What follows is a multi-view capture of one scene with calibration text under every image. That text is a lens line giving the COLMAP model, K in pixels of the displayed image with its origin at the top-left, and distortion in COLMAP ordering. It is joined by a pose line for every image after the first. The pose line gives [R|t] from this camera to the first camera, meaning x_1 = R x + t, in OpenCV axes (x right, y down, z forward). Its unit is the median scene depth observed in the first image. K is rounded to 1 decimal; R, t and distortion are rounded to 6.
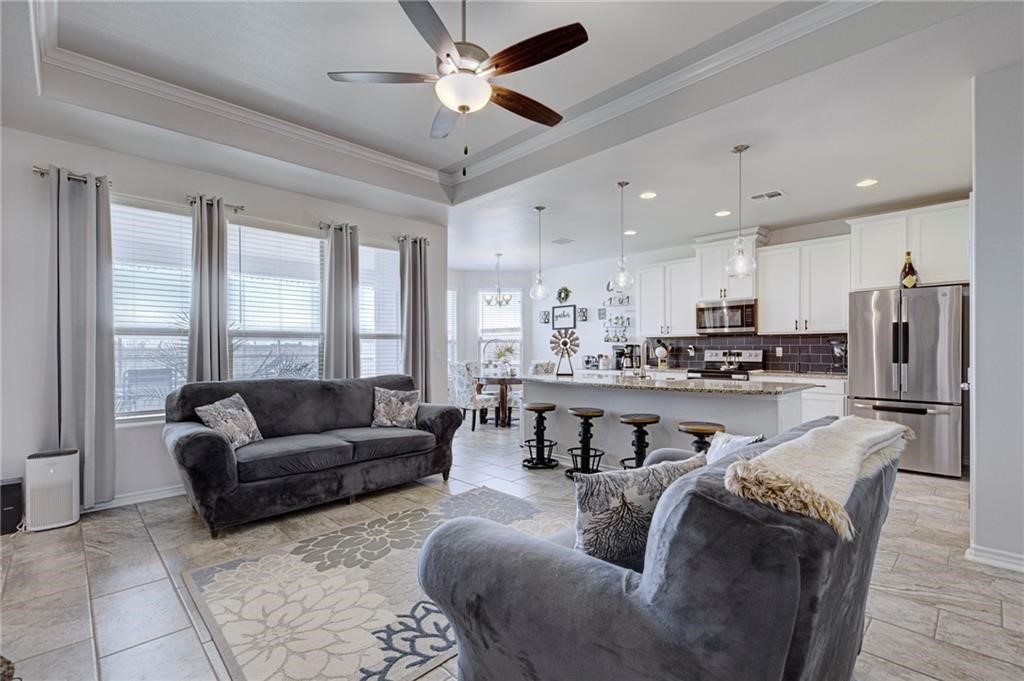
lens RADIAL K [[459.2, 0, 515.5], [0, 459.2, 343.0], [0, 0, 1]] dist [0.015671, 0.000006]
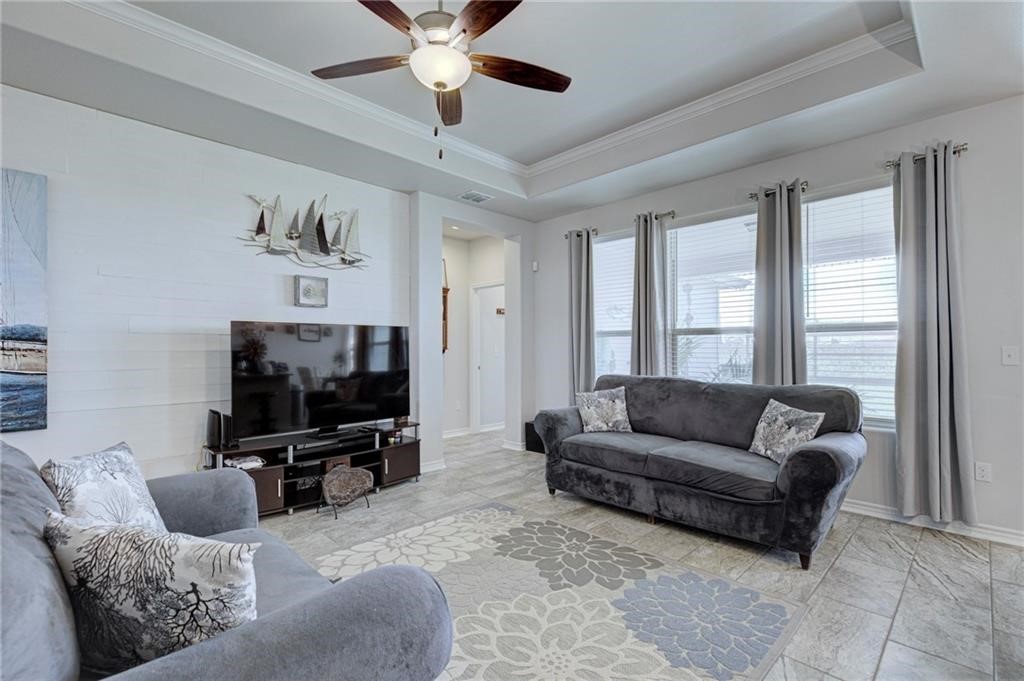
lens RADIAL K [[459.2, 0, 517.9], [0, 459.2, 340.0], [0, 0, 1]] dist [0.015671, 0.000006]
pose [[0.013192, -0.011631, -0.999845, 0.549643], [0.020345, 0.999728, -0.011361, 0.002944], [0.999706, -0.020192, 0.013425, 0.773649]]
